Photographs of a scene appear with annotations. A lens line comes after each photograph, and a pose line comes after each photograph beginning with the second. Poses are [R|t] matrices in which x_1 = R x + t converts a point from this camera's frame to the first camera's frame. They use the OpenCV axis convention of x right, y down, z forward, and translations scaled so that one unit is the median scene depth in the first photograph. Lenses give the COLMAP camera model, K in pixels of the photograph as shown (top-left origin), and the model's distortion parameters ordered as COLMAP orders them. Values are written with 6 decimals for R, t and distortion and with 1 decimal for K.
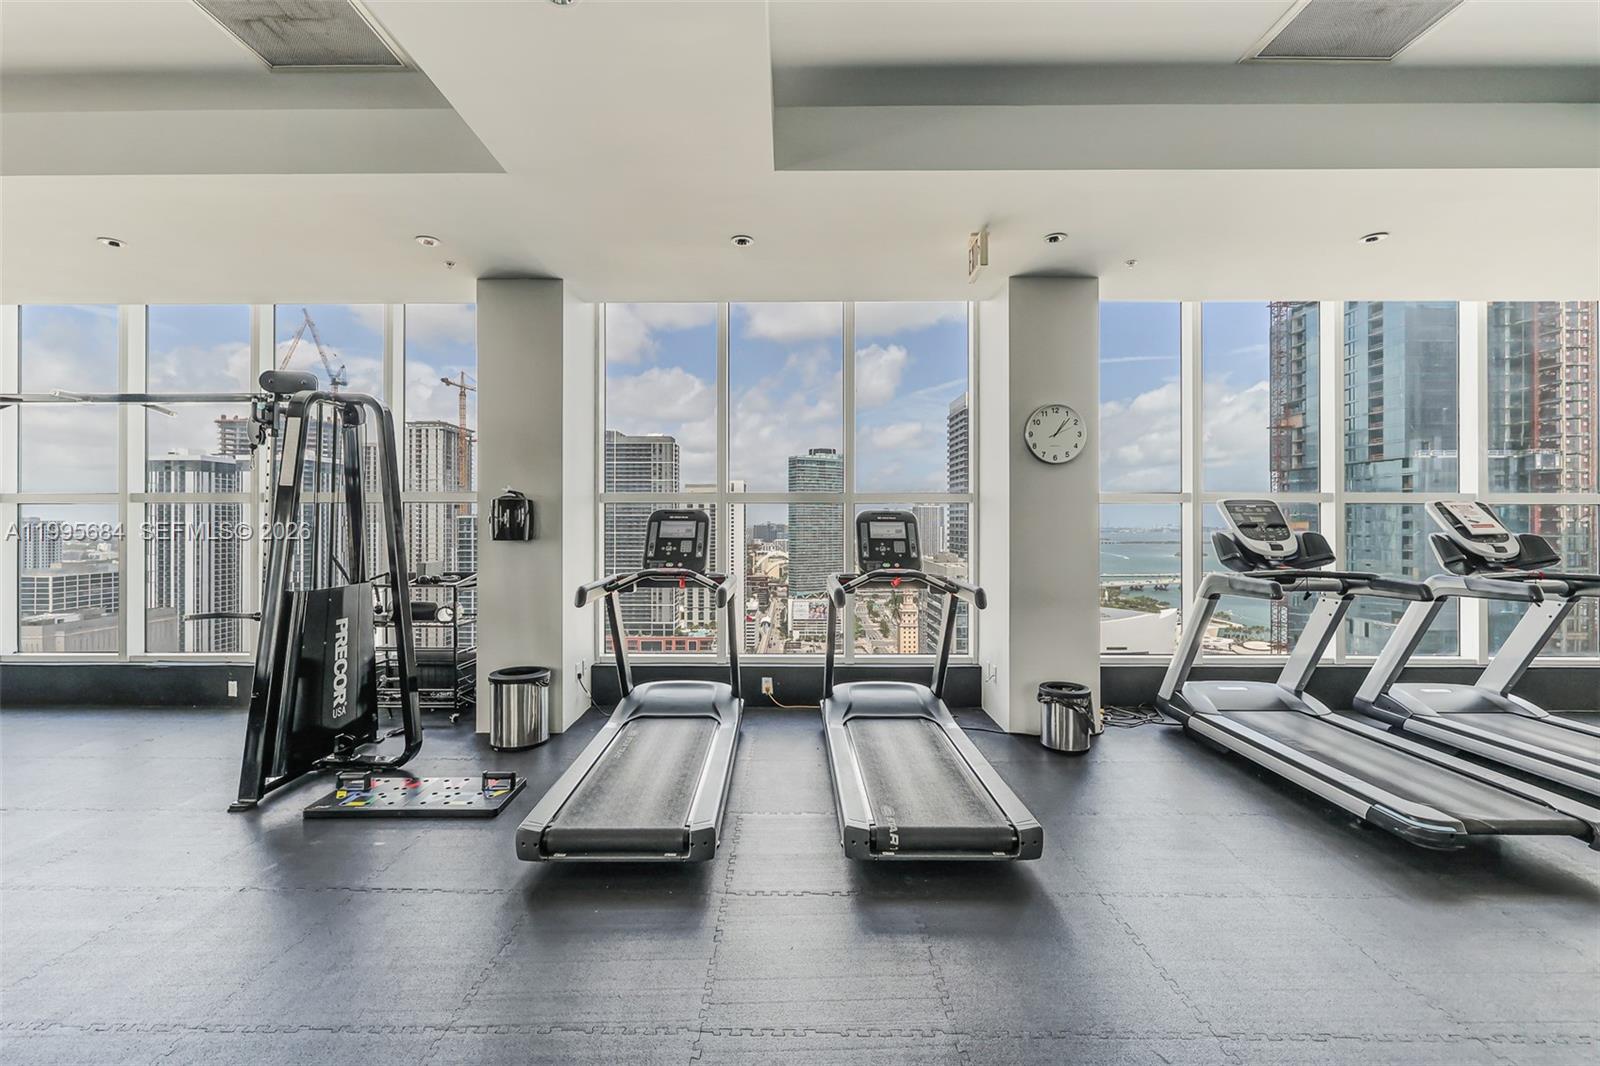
lens RADIAL K [[684.8, 0, 776.7], [0, 684.8, 513.7], [0, 0, 1]] dist [0.001316, -0.000663]
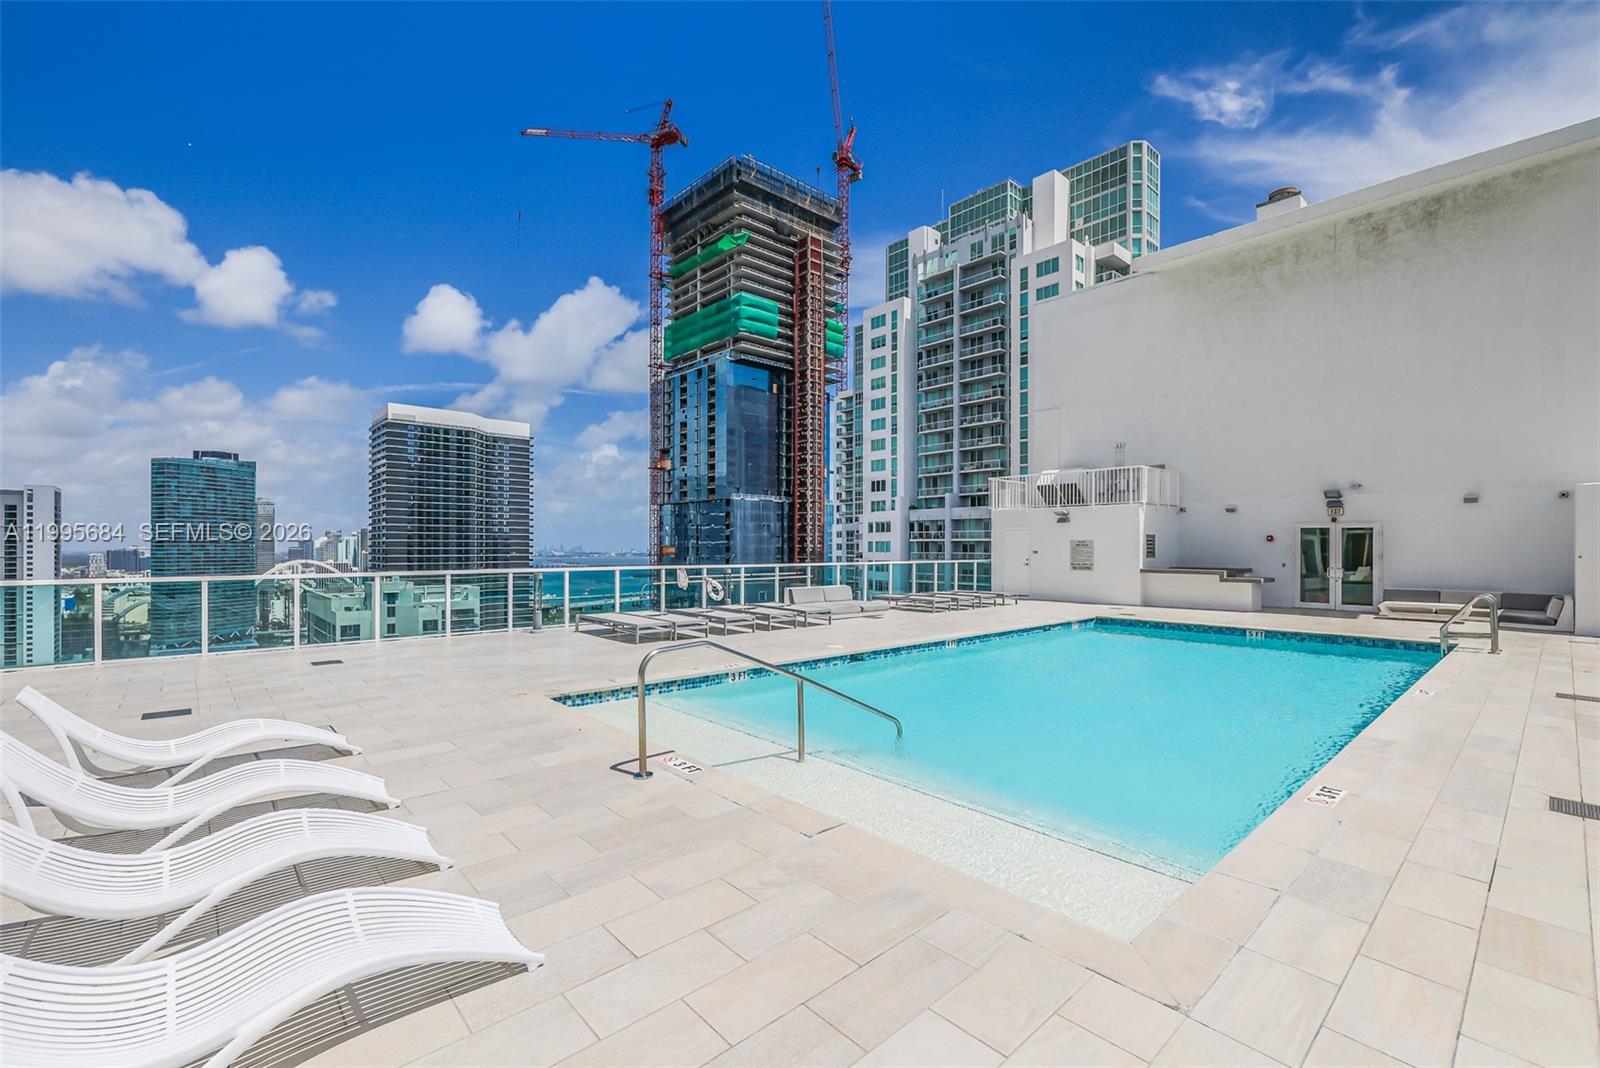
lens RADIAL K [[684.8, 0, 785.7], [0, 684.8, 544.0], [0, 0, 1]] dist [0.001316, -0.000663]
pose [[0.743024, 0.004409, 0.669250, 1.660674], [-0.009878, 0.999942, 0.004379, -0.004044], [-0.669192, -0.009865, 0.743024, -0.849089]]
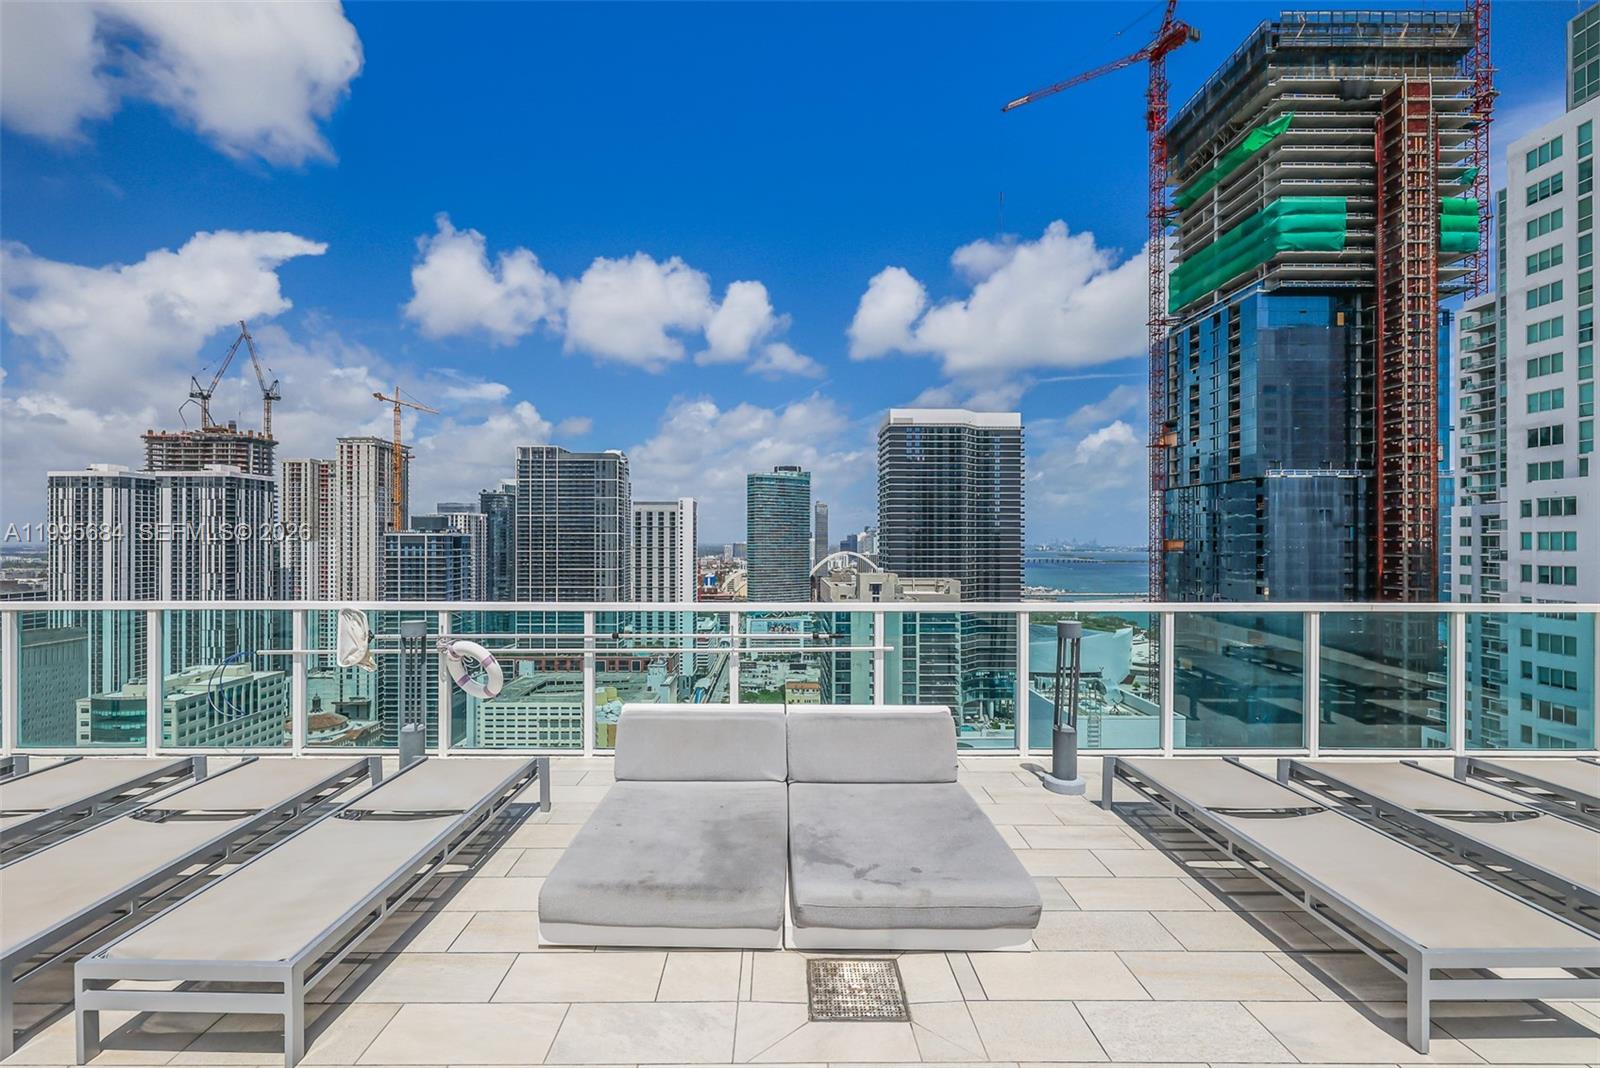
lens RADIAL K [[684.8, 0, 791.6], [0, 684.8, 535.9], [0, 0, 1]] dist [0.001316, -0.000663]
pose [[0.999861, 0.001303, 0.016622, 3.144887], [-0.001413, 0.999977, 0.006581, -0.021374], [-0.016613, -0.006603, 0.999840, 0.184802]]
